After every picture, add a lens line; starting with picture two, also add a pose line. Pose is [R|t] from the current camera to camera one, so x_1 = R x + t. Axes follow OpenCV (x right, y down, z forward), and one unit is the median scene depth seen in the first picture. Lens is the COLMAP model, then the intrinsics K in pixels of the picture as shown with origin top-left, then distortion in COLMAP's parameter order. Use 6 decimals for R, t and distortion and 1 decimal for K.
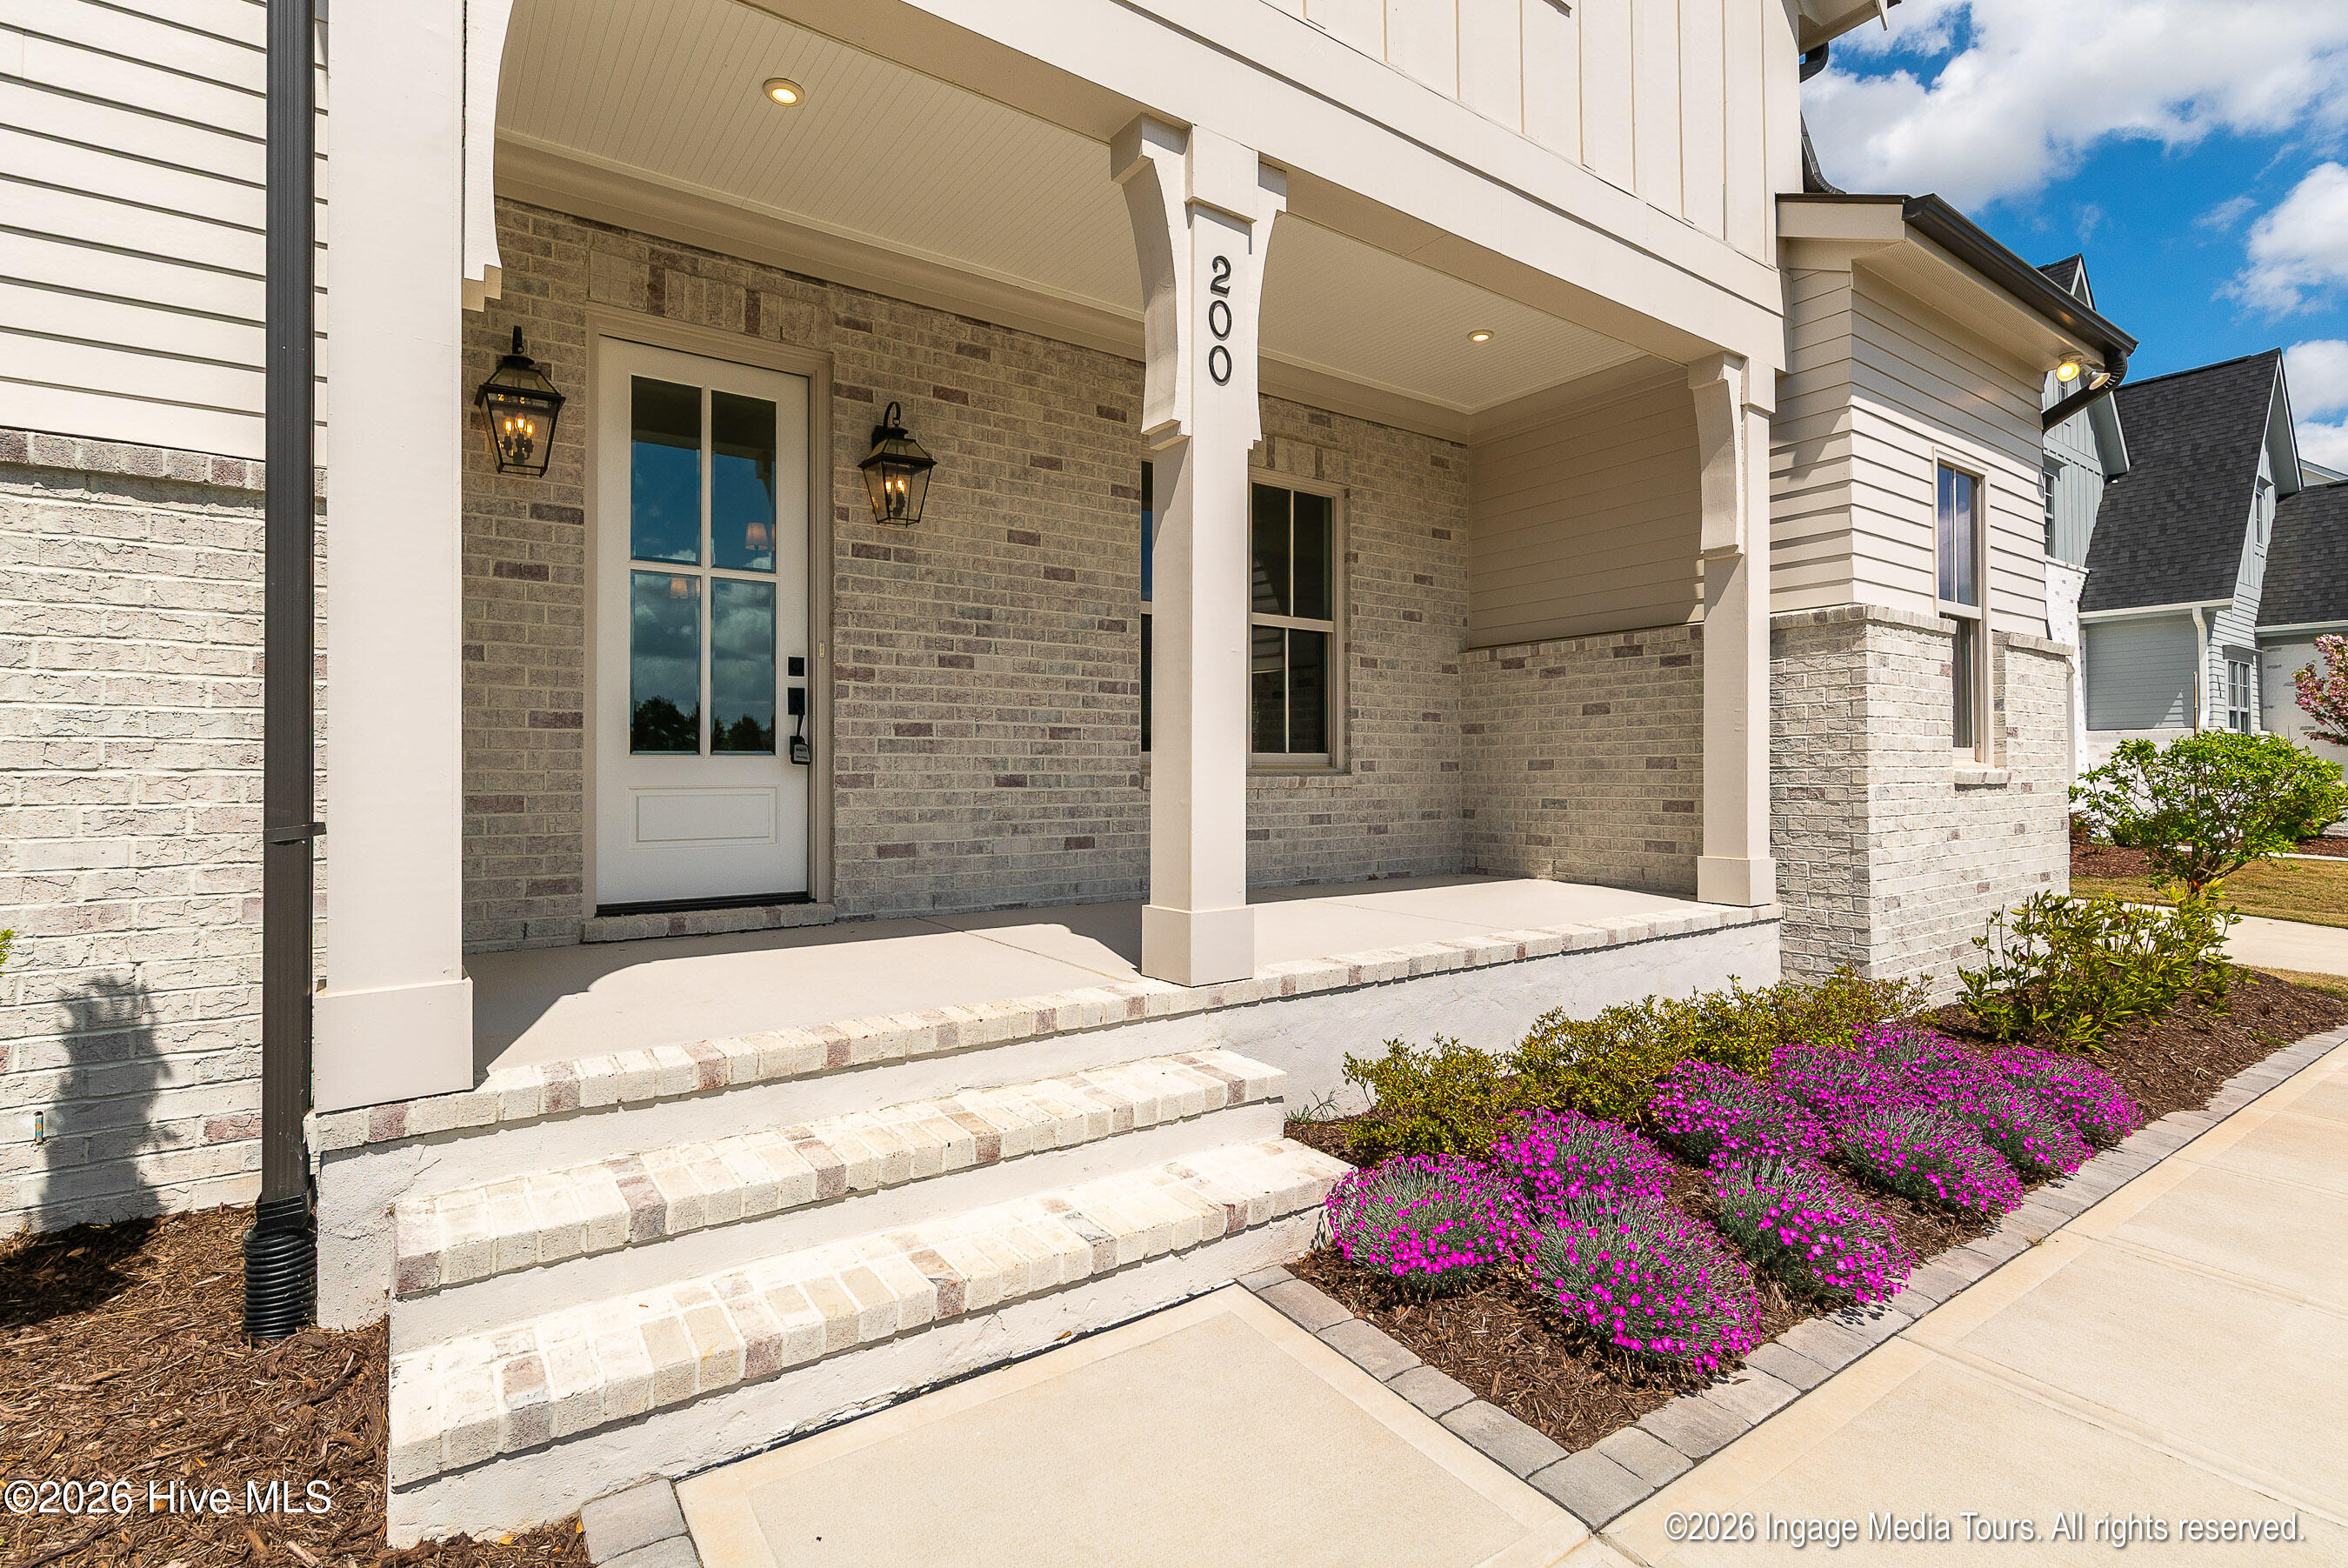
lens RADIAL K [[1072.3, 0, 1174.7], [0, 1072.3, 755.9], [0, 0, 1]] dist [-0.002014, -0.000149]
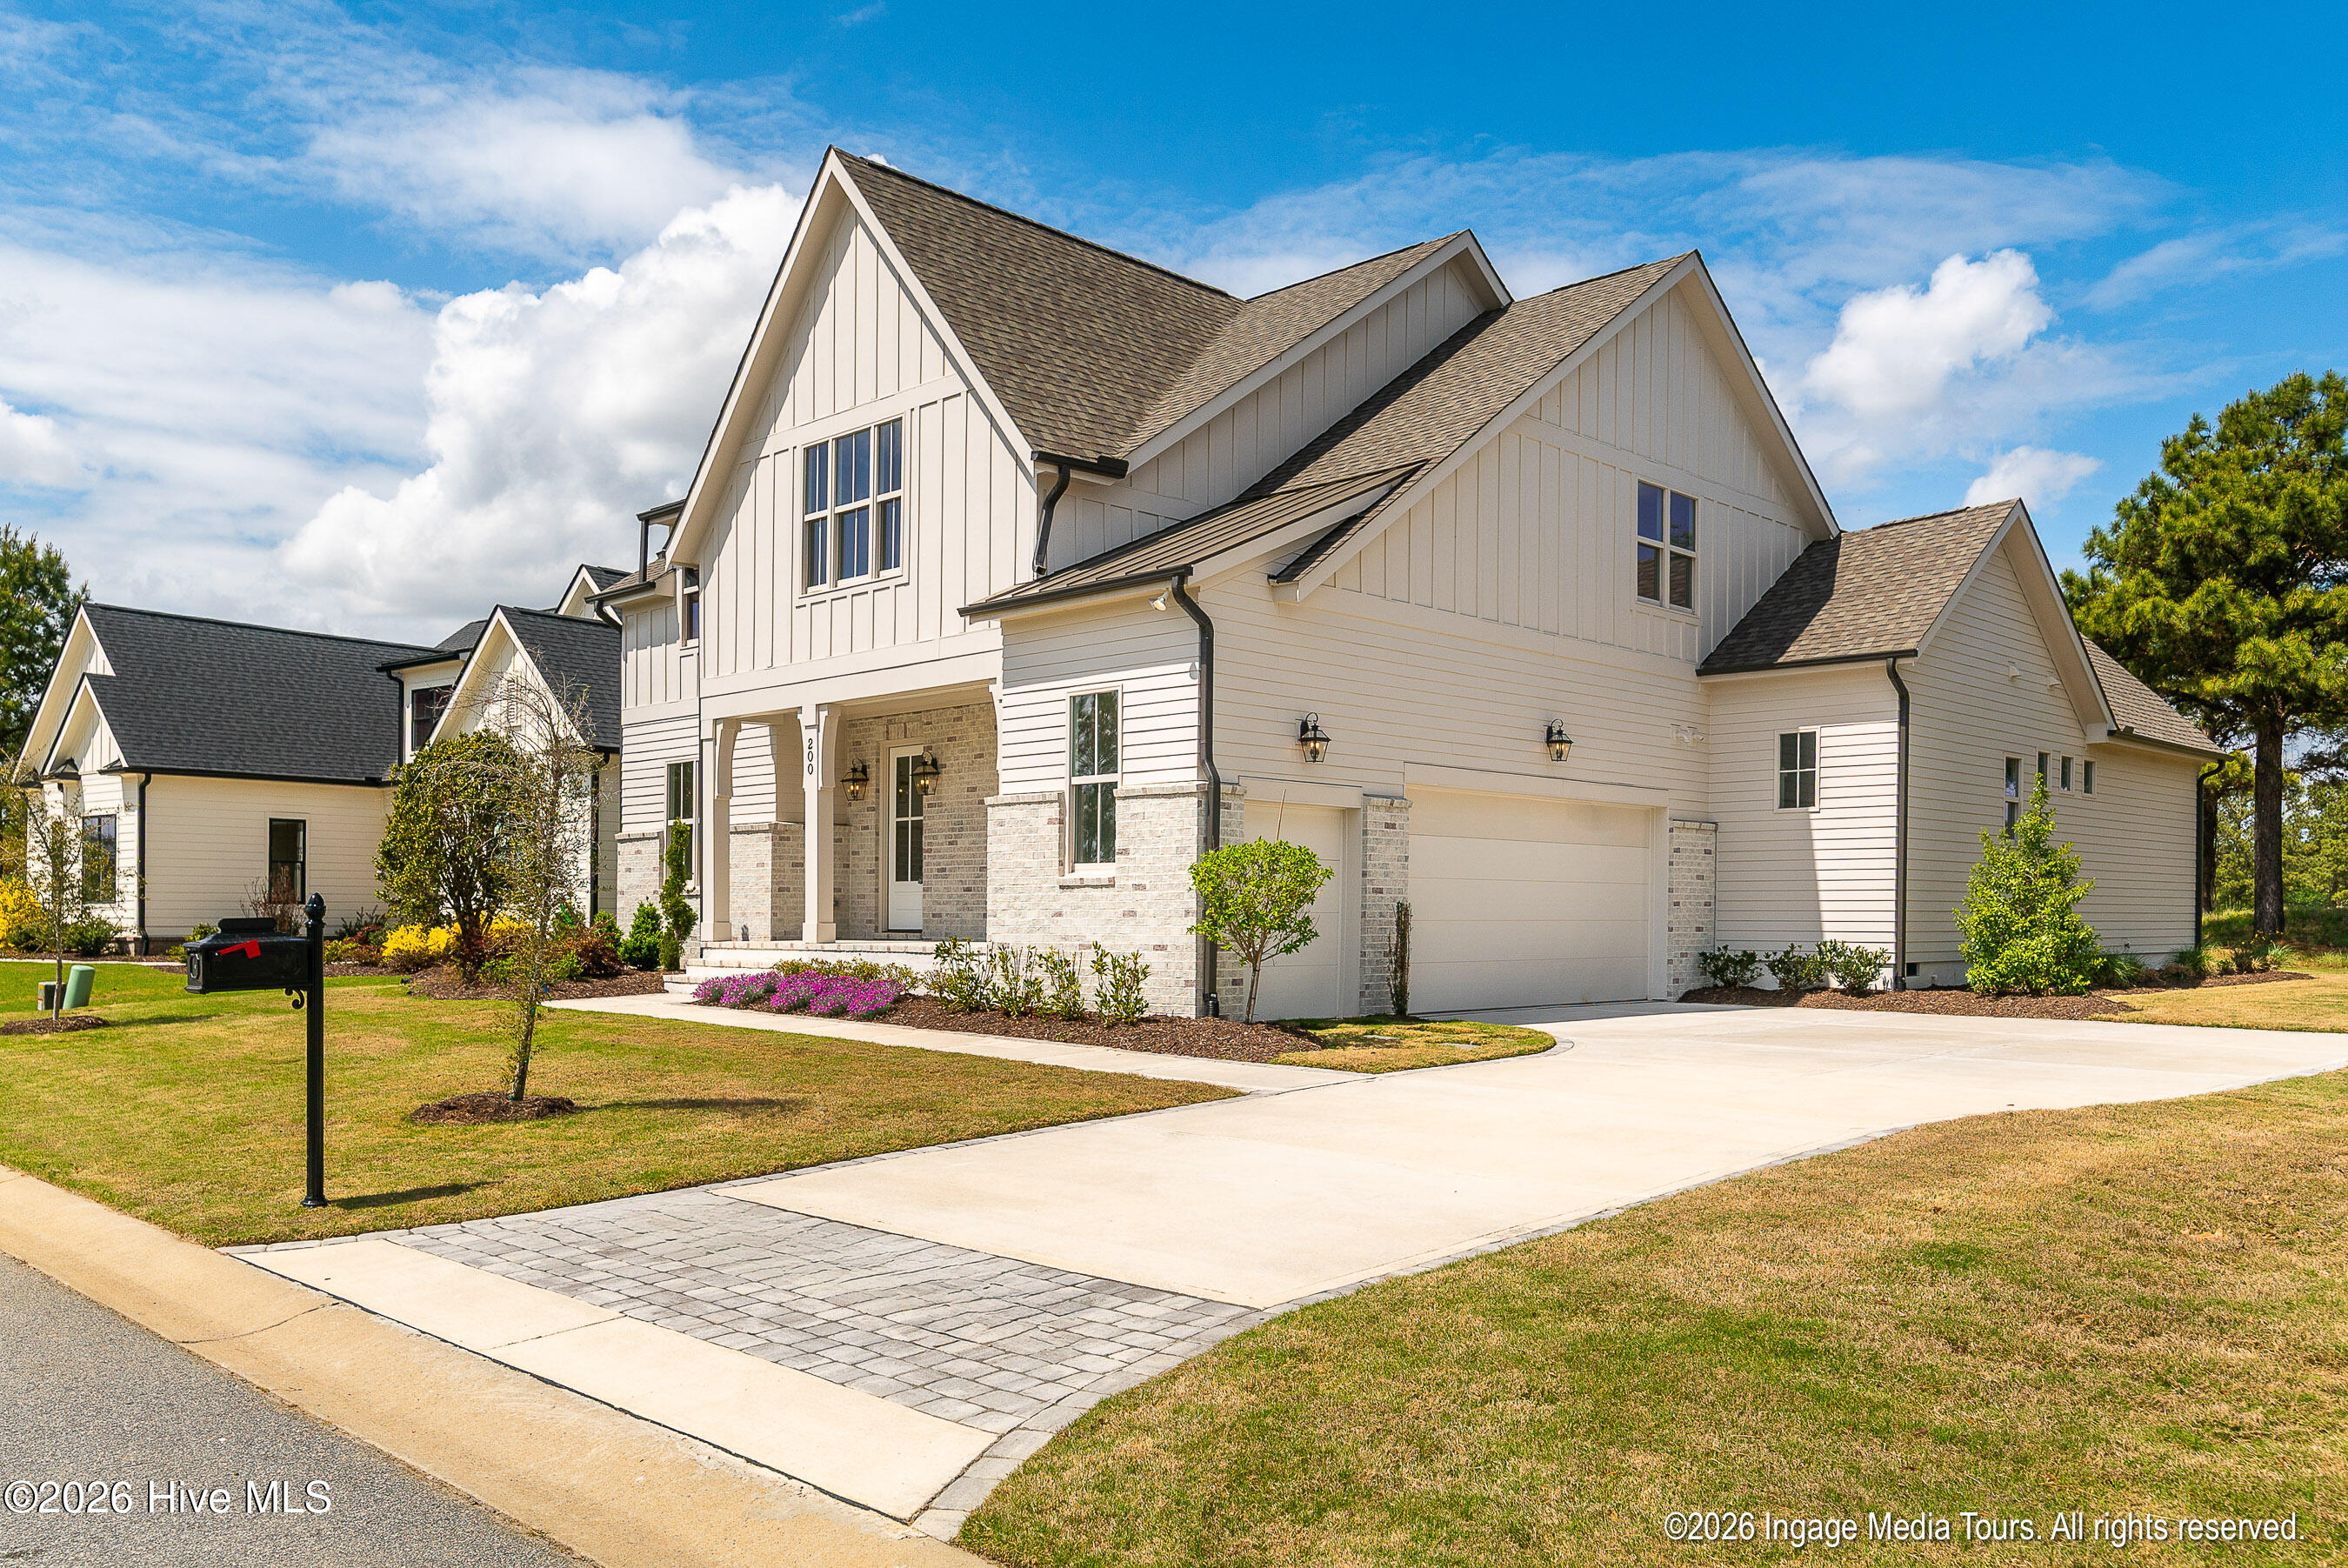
lens RADIAL K [[1796.9, 0, 1171.9], [0, 1796.9, 872.8], [0, 0, 1]] dist [-0.005703, -0.001343]
pose [[0.186323, -0.020631, -0.982272, 3.872362], [0.015894, 0.999712, -0.017983, 0.065582], [0.982360, -0.012261, 0.186597, 0.668977]]
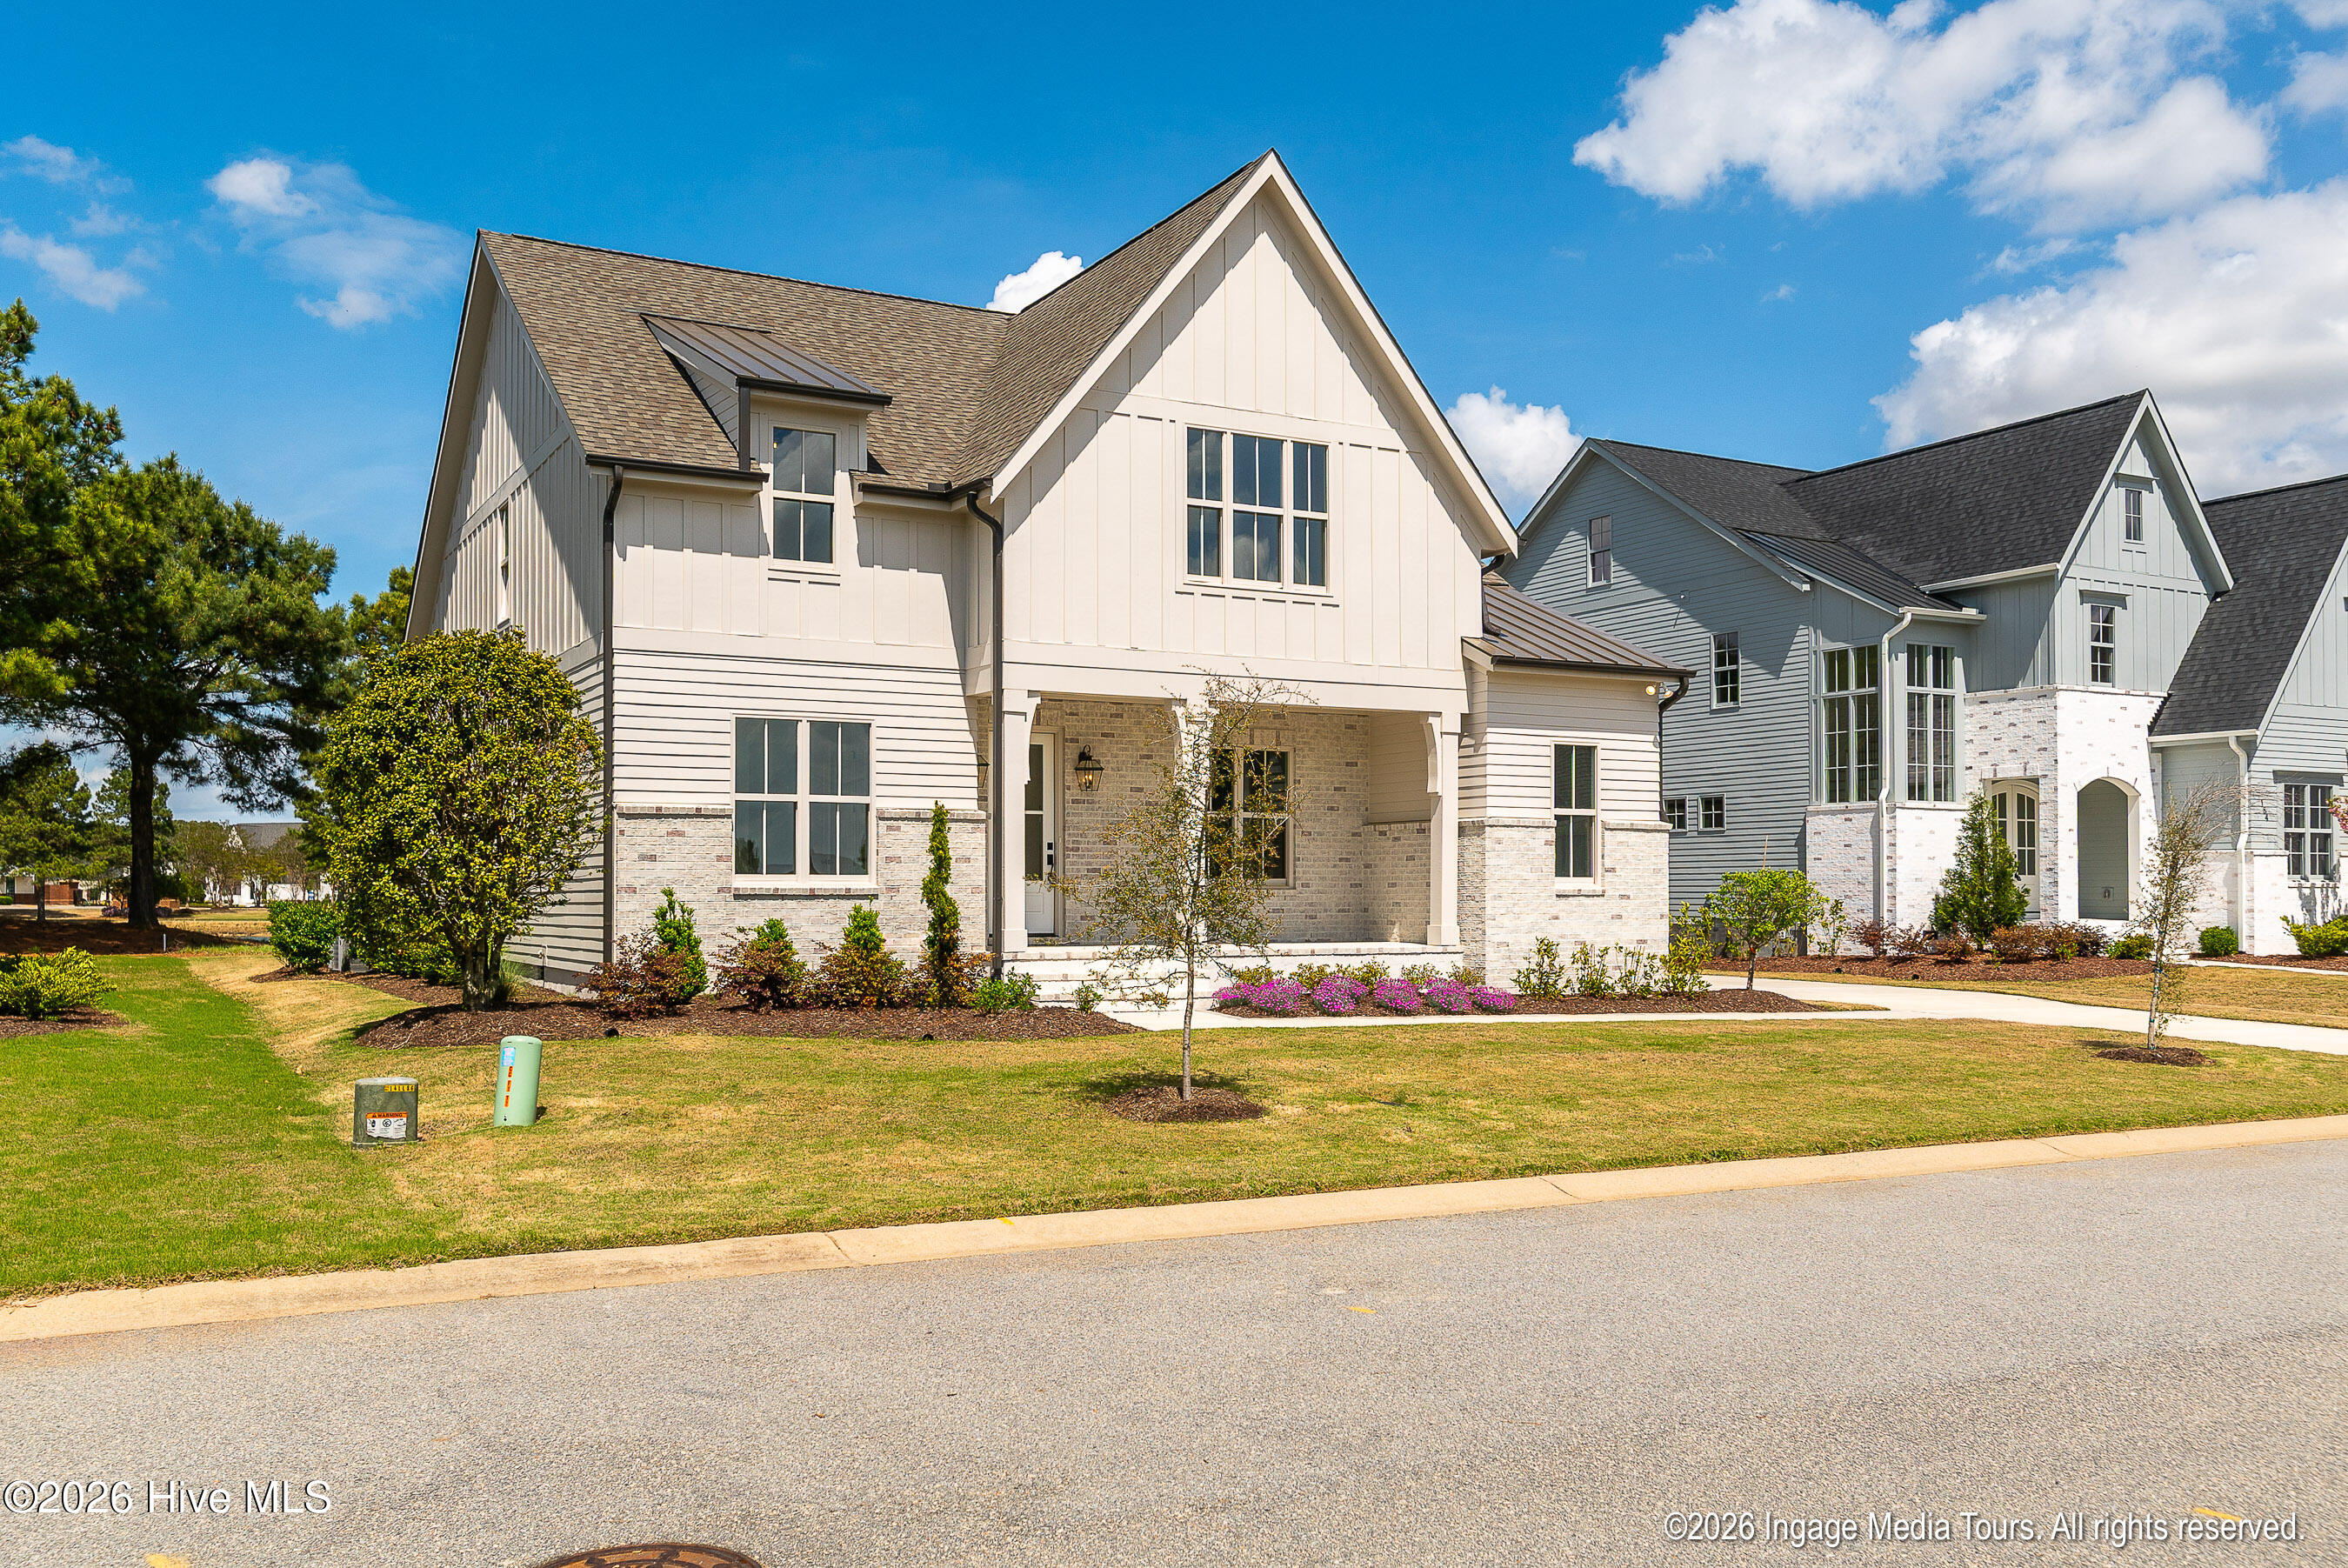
lens RADIAL K [[1947.5, 0, 1174.0], [0, 1947.5, 784.0], [0, 0, 1]] dist [0.002863, 0.000538]
pose [[0.994010, -0.002879, -0.109255, 0.408530], [-0.001571, 0.999173, -0.040618, -0.038342], [0.109281, 0.040547, 0.993184, -3.243605]]
